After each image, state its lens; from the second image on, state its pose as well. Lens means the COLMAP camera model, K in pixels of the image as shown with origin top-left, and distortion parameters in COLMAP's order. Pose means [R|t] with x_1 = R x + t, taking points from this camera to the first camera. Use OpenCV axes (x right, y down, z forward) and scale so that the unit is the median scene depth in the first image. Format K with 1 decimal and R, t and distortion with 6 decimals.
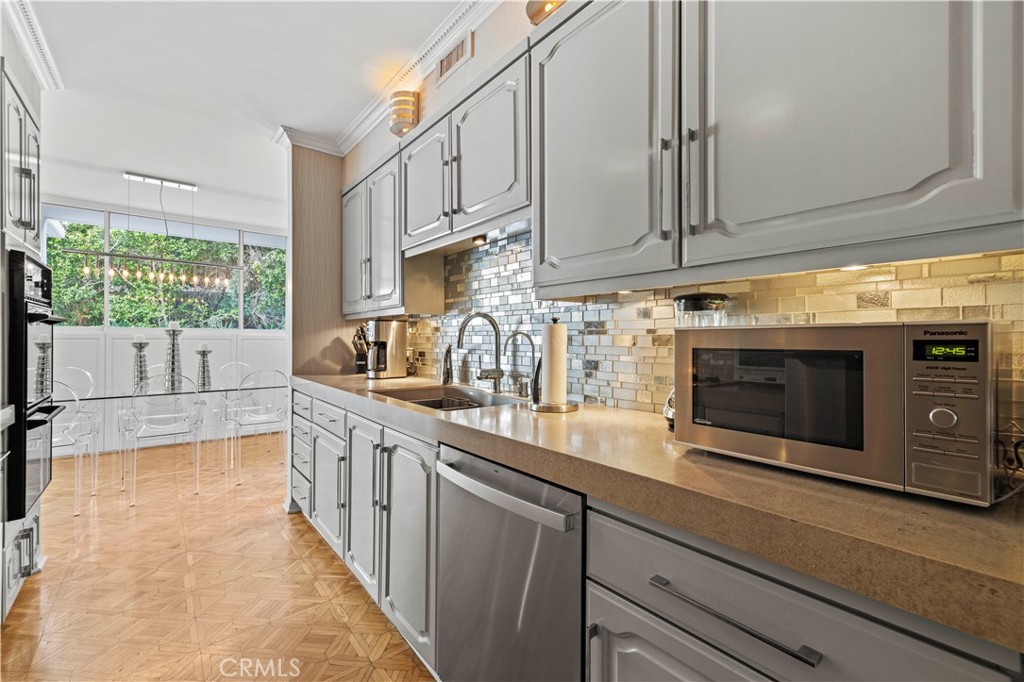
lens RADIAL K [[437.5, 0, 512.3], [0, 437.5, 339.3], [0, 0, 1]] dist [0.006236, 0.000369]
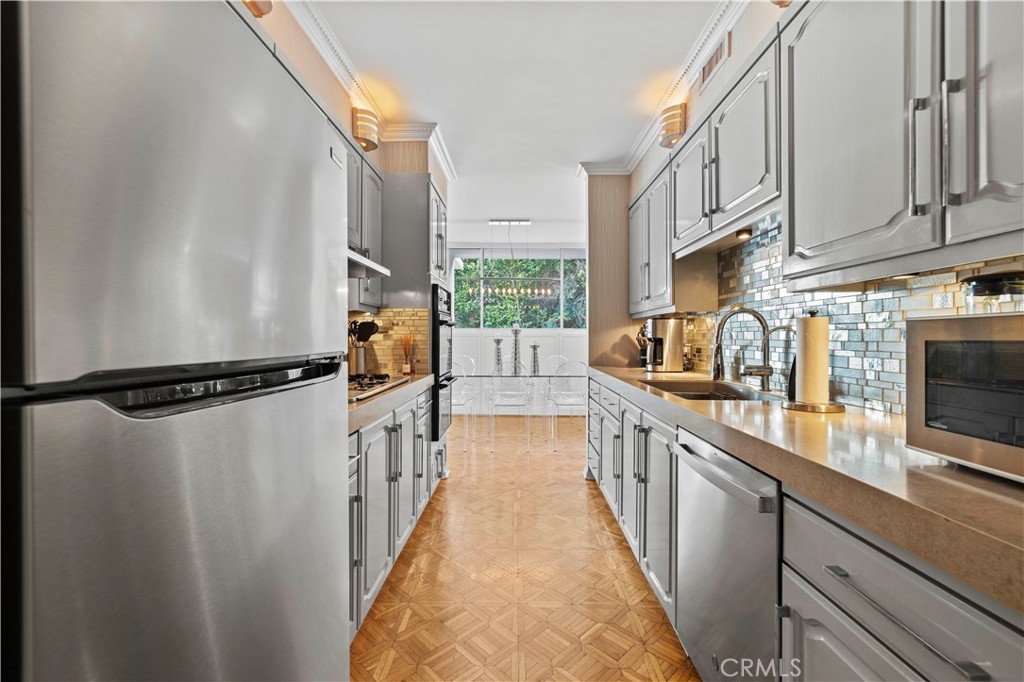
lens RADIAL K [[437.5, 0, 511.7], [0, 437.5, 338.5], [0, 0, 1]] dist [0.006236, 0.000369]
pose [[0.769611, 0.000984, -0.638512, 0.164932], [-0.000269, 0.999999, 0.001218, 0.007372], [0.638513, -0.000766, 0.769611, -0.101488]]
